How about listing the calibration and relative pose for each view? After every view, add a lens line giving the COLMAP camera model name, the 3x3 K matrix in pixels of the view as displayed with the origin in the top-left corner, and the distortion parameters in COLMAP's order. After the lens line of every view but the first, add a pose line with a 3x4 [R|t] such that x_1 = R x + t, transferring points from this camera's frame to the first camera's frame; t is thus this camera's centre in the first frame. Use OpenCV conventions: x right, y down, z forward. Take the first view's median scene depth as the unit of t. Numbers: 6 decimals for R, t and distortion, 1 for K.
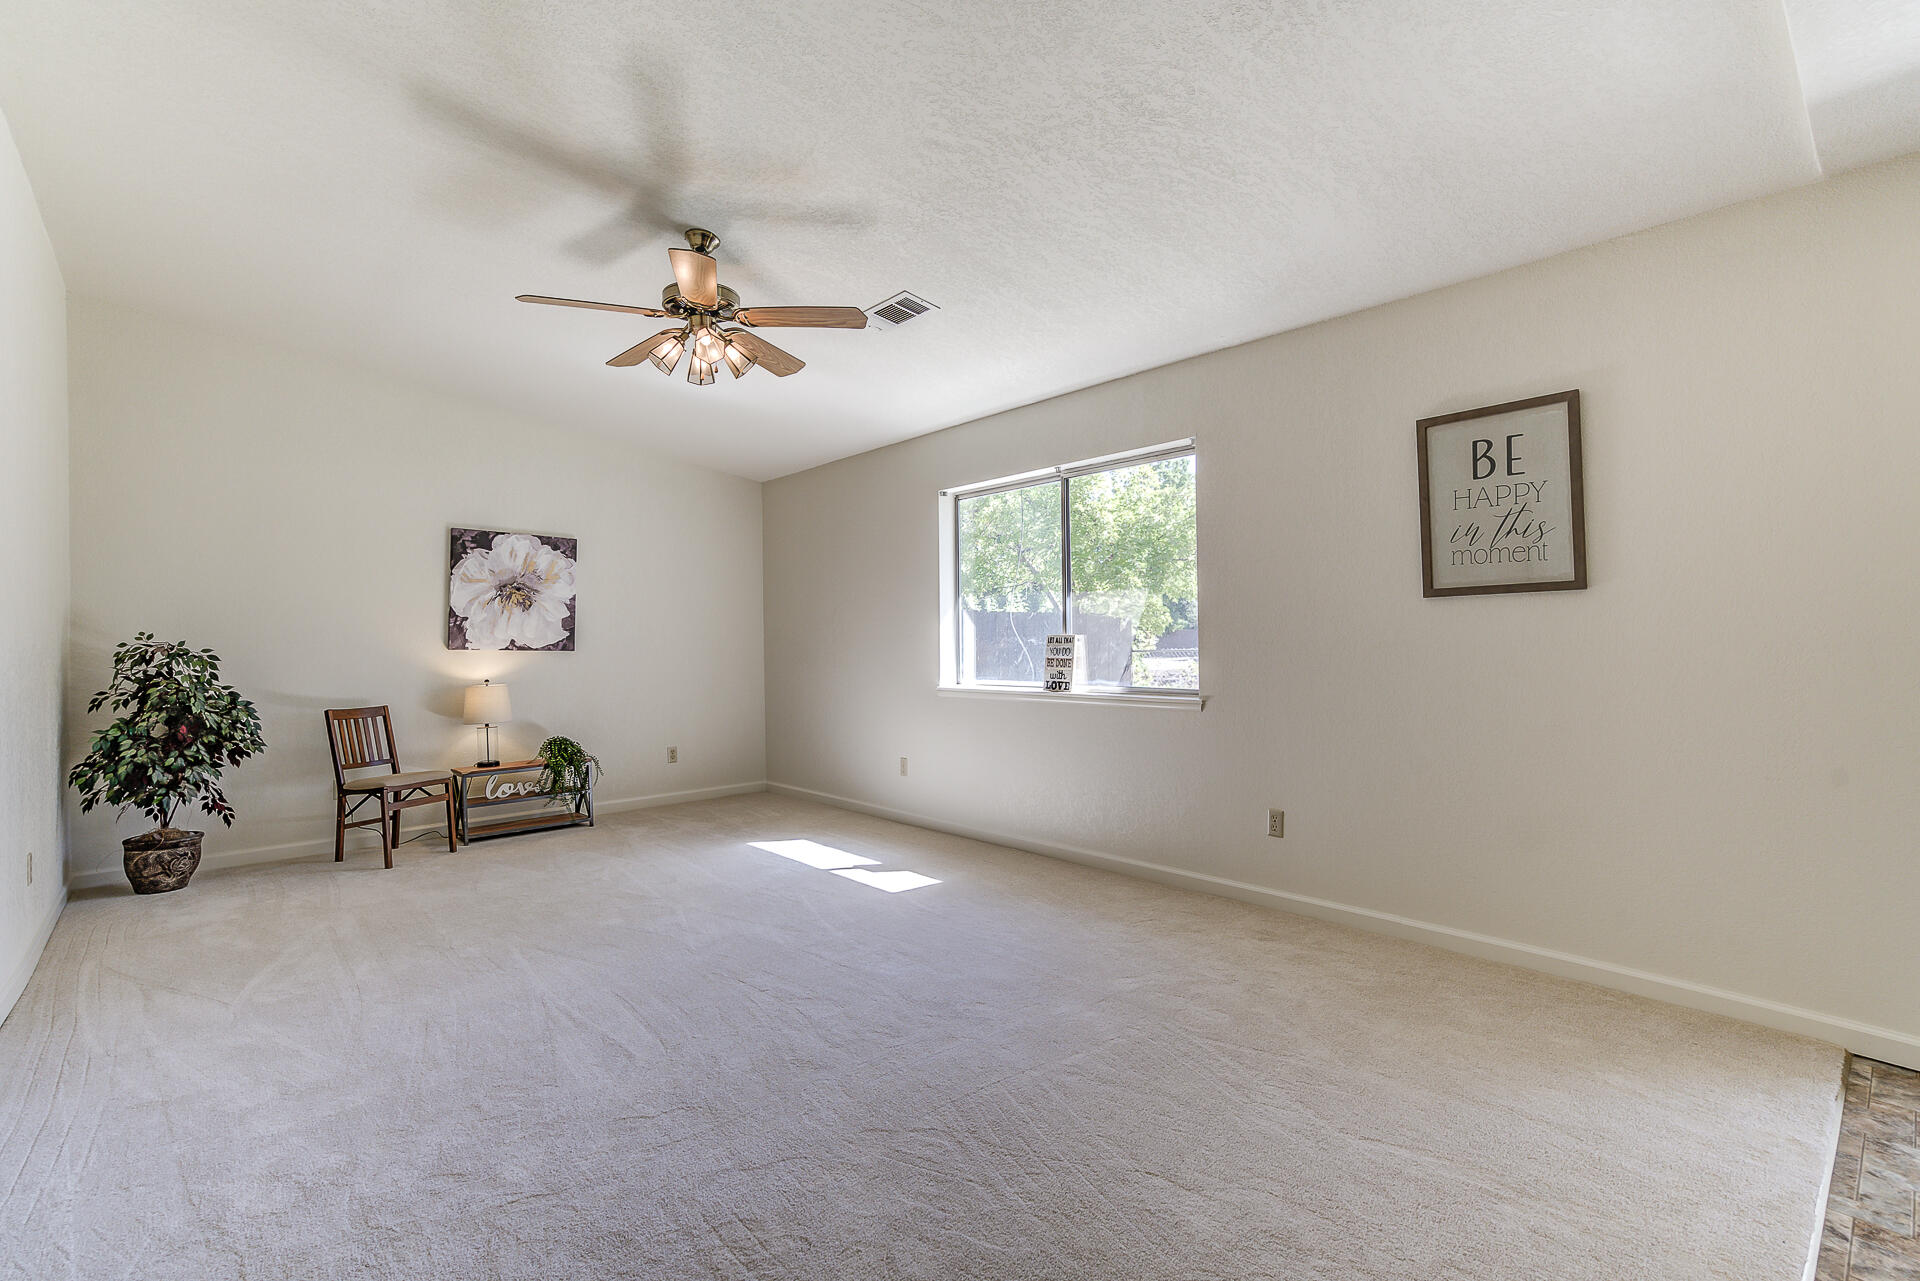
lens RADIAL K [[872.3, 0, 965.2], [0, 872.3, 641.6], [0, 0, 1]] dist [-0.023603, 0.000251]
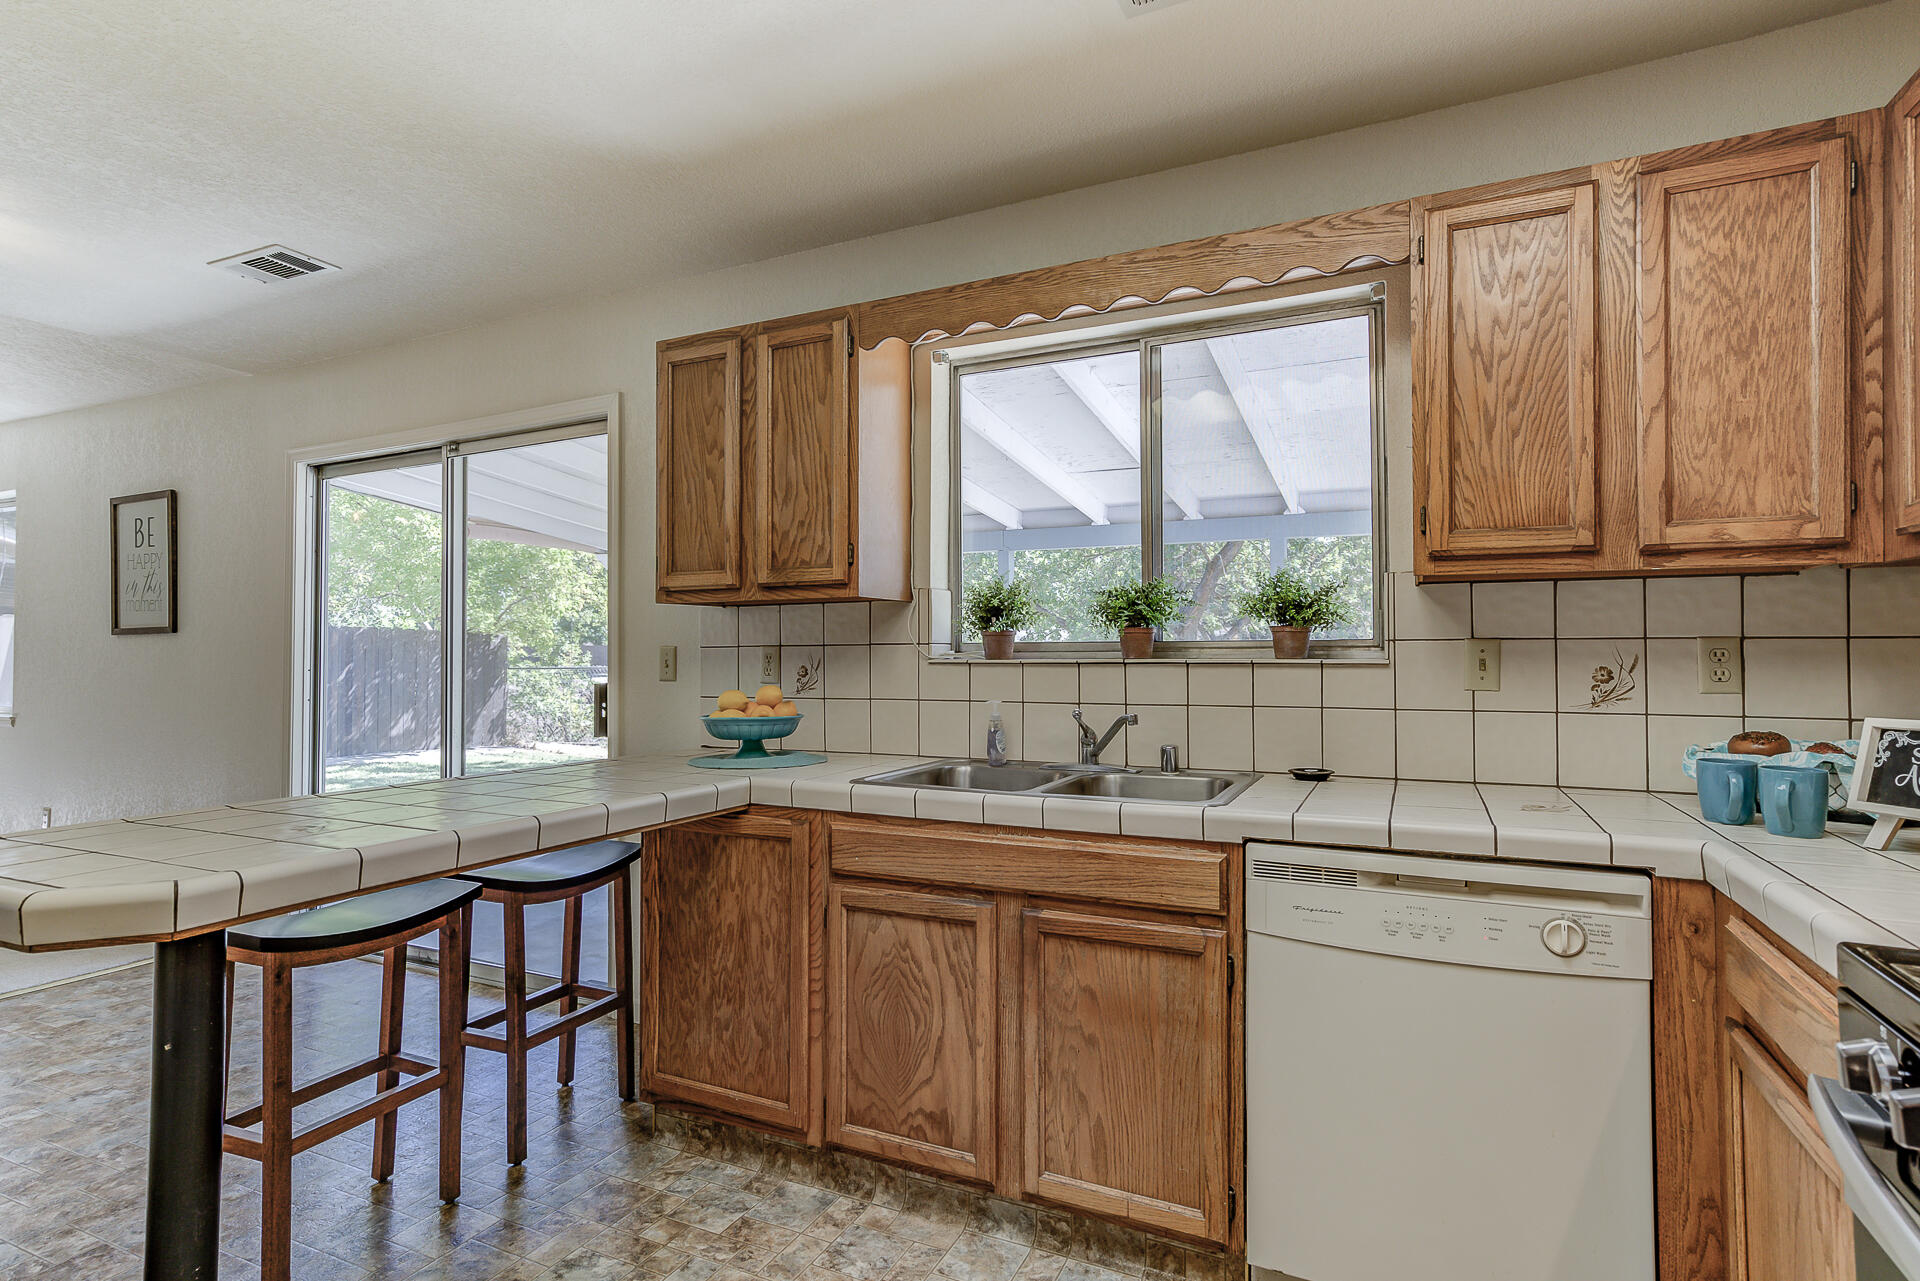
lens RADIAL K [[914.0, 0, 961.8], [0, 914.0, 644.4], [0, 0, 1]] dist [-0.002467, 0.000067]
pose [[0.922906, 0.015606, 0.384708, 0.826173], [-0.011119, 0.999842, -0.013884, -0.022986], [-0.384864, 0.008536, 0.922934, -0.523214]]
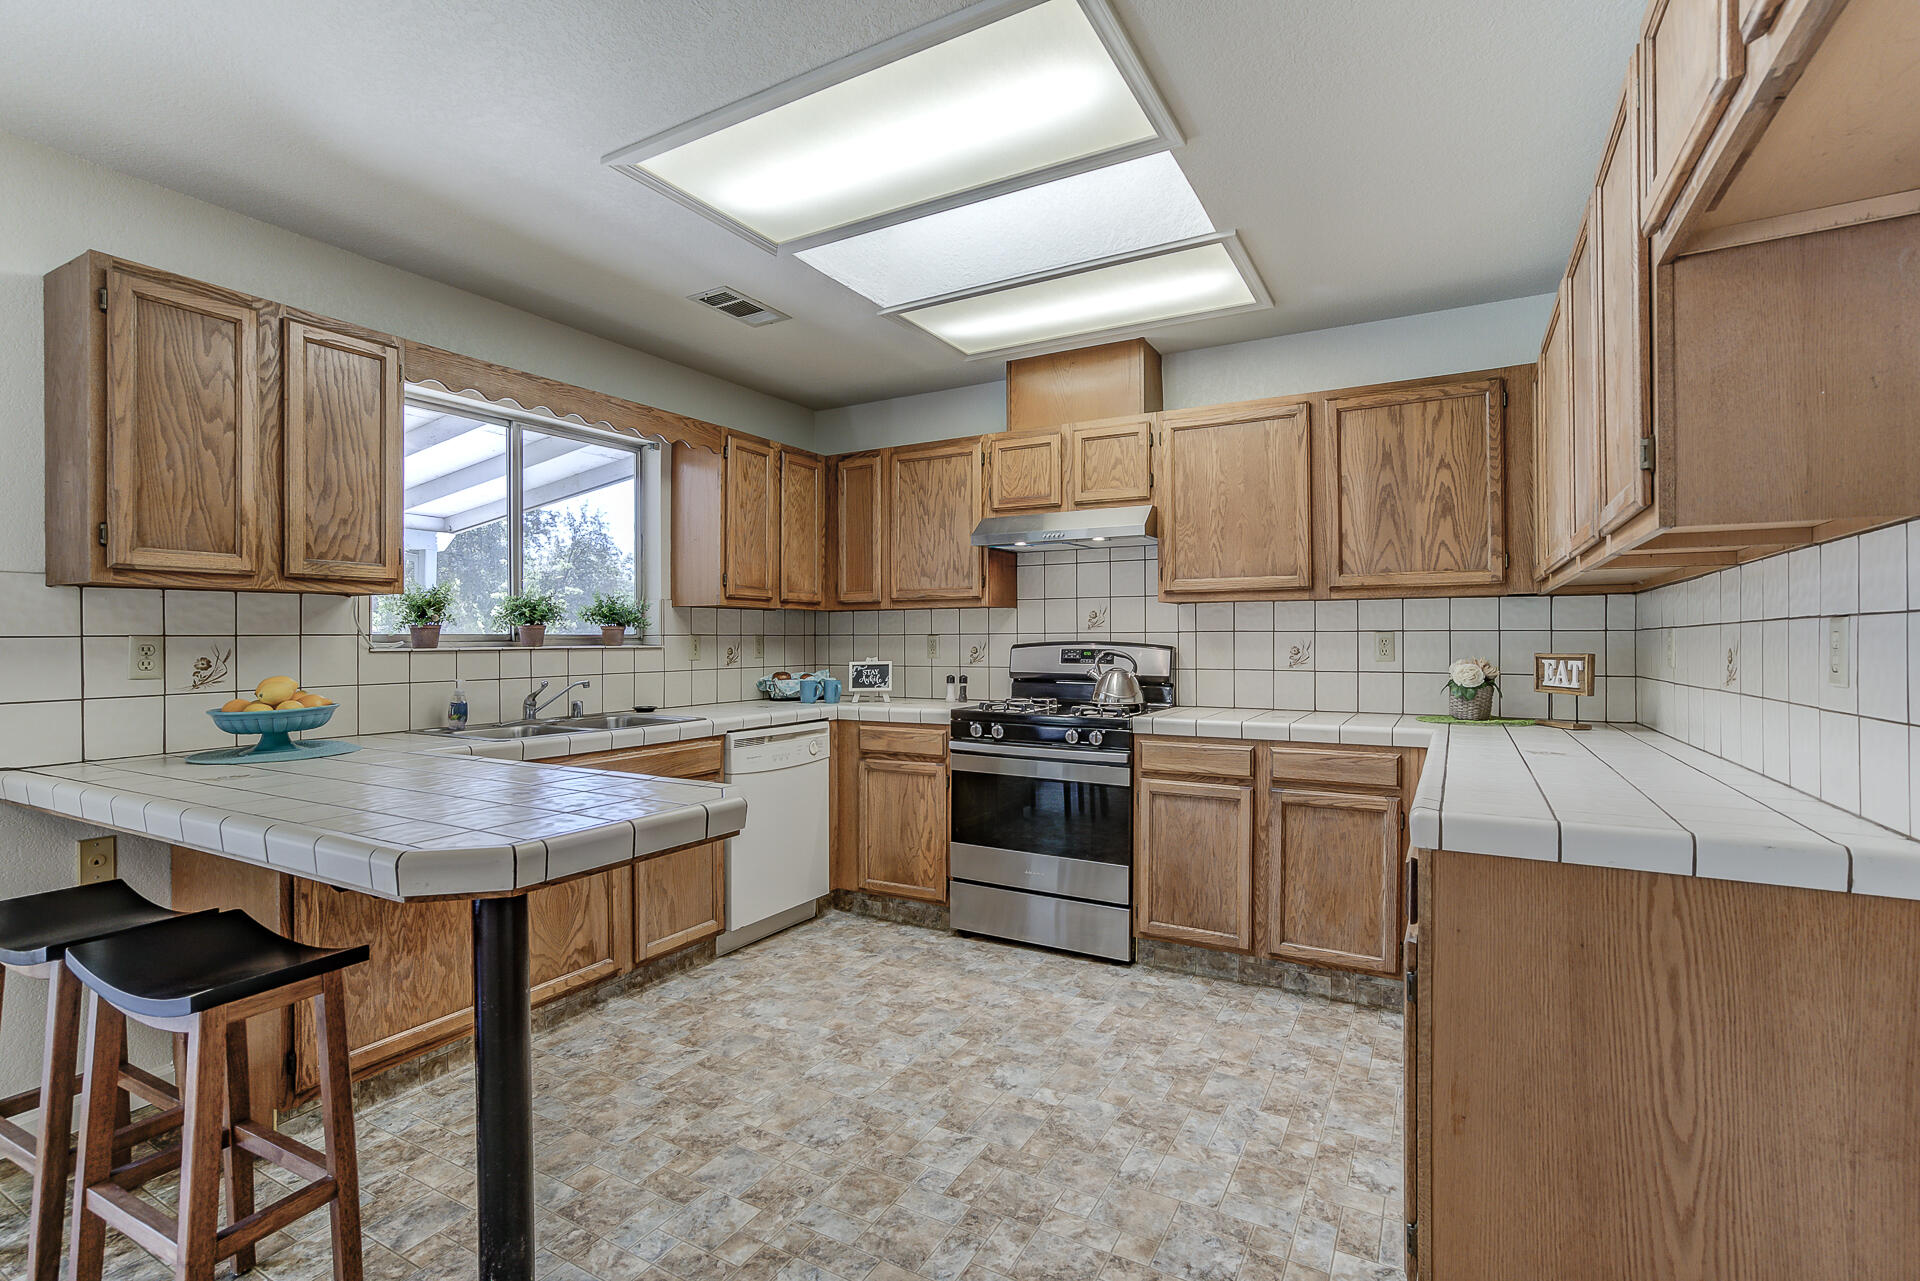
lens RADIAL K [[887.7, 0, 968.5], [0, 887.7, 634.5], [0, 0, 1]] dist [-0.056599, 0.028907]
pose [[-0.314328, 0.014984, 0.949196, 0.325274], [0.002226, 0.999884, -0.015046, -0.021228], [-0.949312, -0.002616, -0.314325, -0.198753]]
